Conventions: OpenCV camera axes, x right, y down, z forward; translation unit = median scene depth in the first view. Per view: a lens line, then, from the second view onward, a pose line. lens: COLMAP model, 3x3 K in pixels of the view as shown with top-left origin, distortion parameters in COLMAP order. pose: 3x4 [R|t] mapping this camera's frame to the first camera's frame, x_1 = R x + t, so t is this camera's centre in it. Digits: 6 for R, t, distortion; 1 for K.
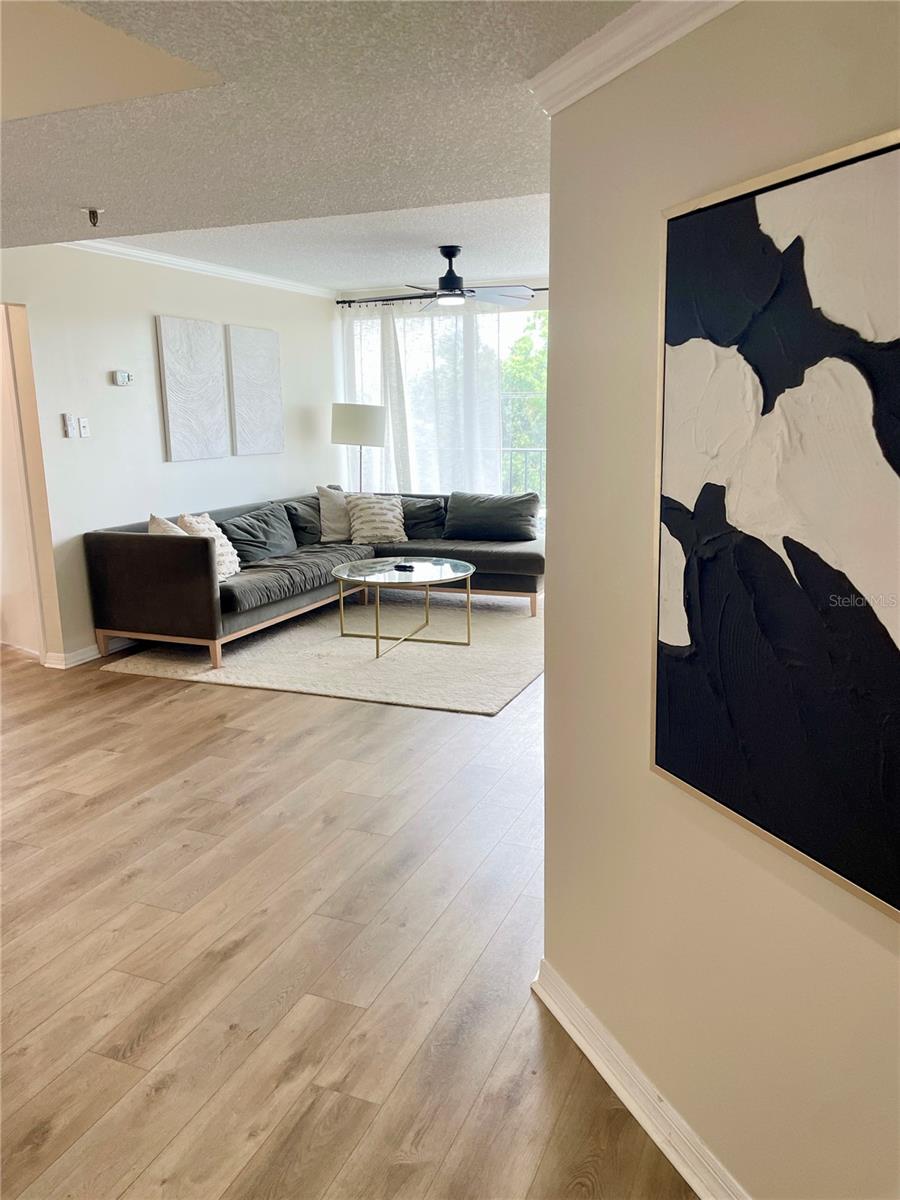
lens RADIAL K [[918.4, 0, 446.6], [0, 918.4, 606.6], [0, 0, 1]] dist [0.011640, -0.030894]
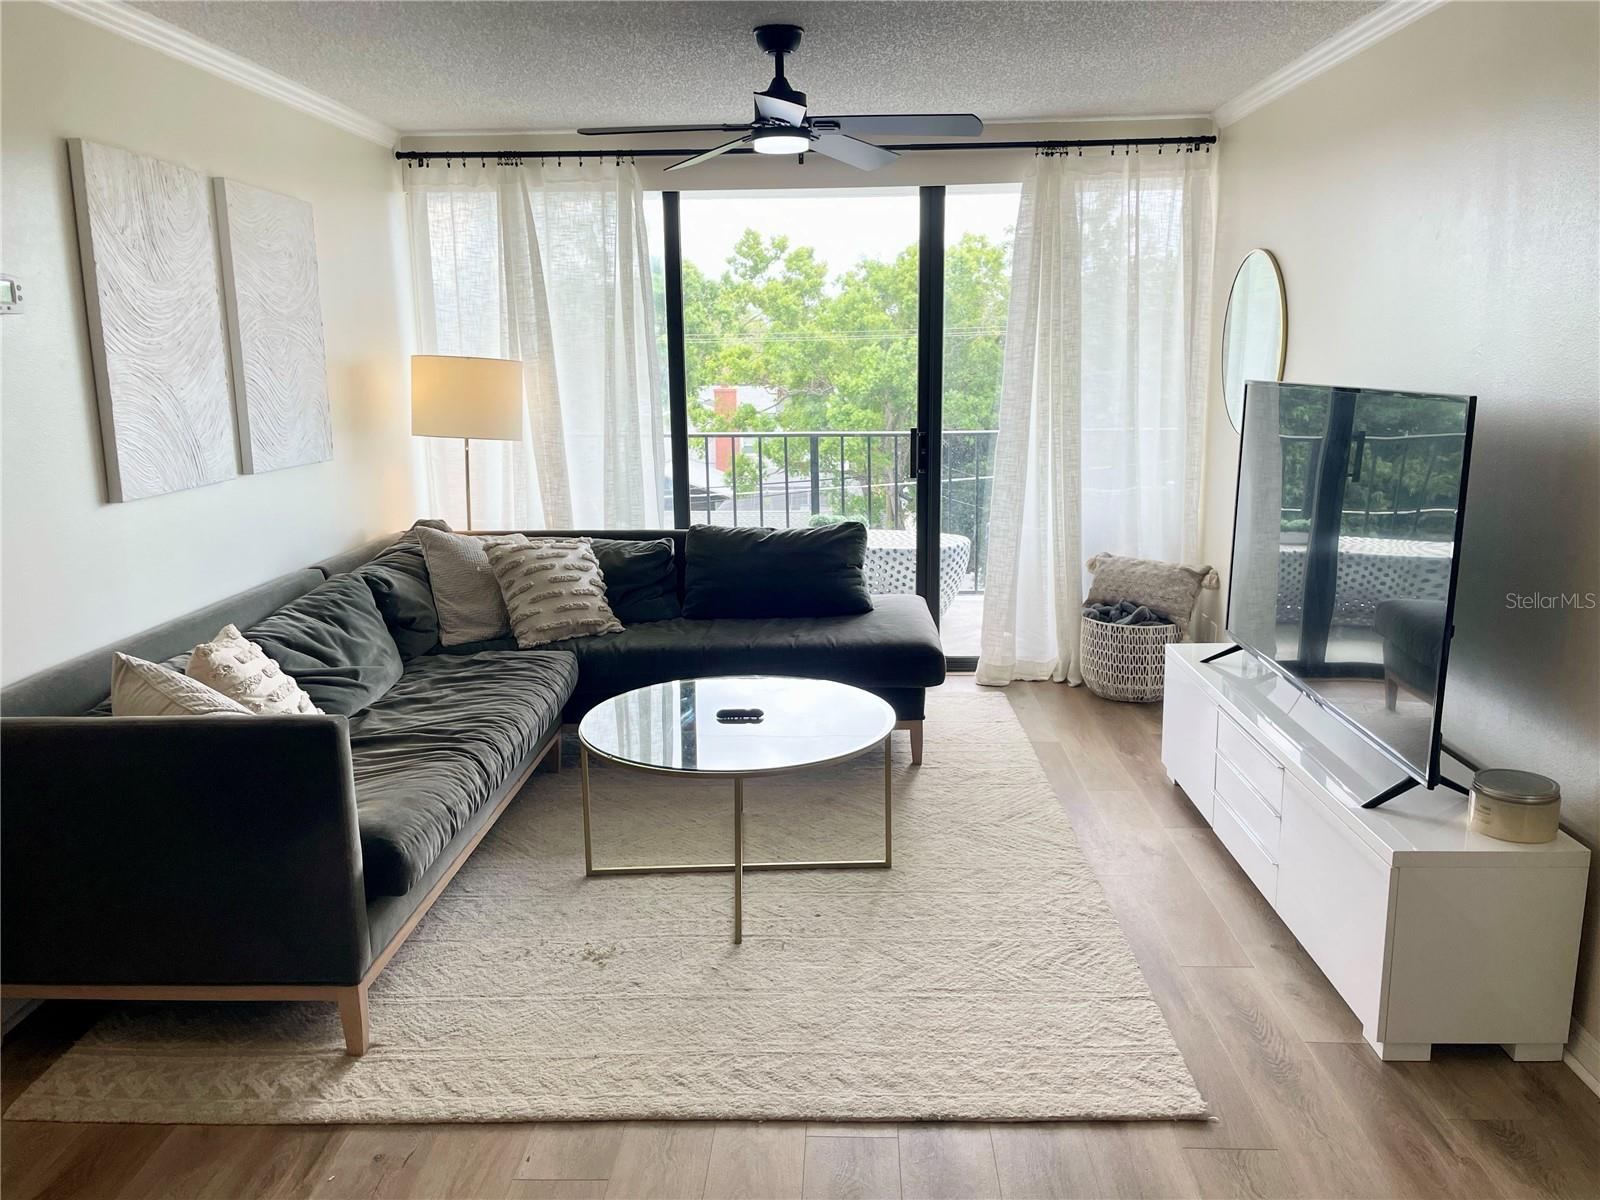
lens RADIAL K [[1224.5, 0, 804.0], [0, 1224.5, 584.6], [0, 0, 1]] dist [0.011640, -0.030894]
pose [[0.933407, -0.068928, 0.352138, -0.185448], [0.079091, 0.996761, -0.014538, -0.079093], [-0.349995, 0.041420, 0.935835, 0.345381]]
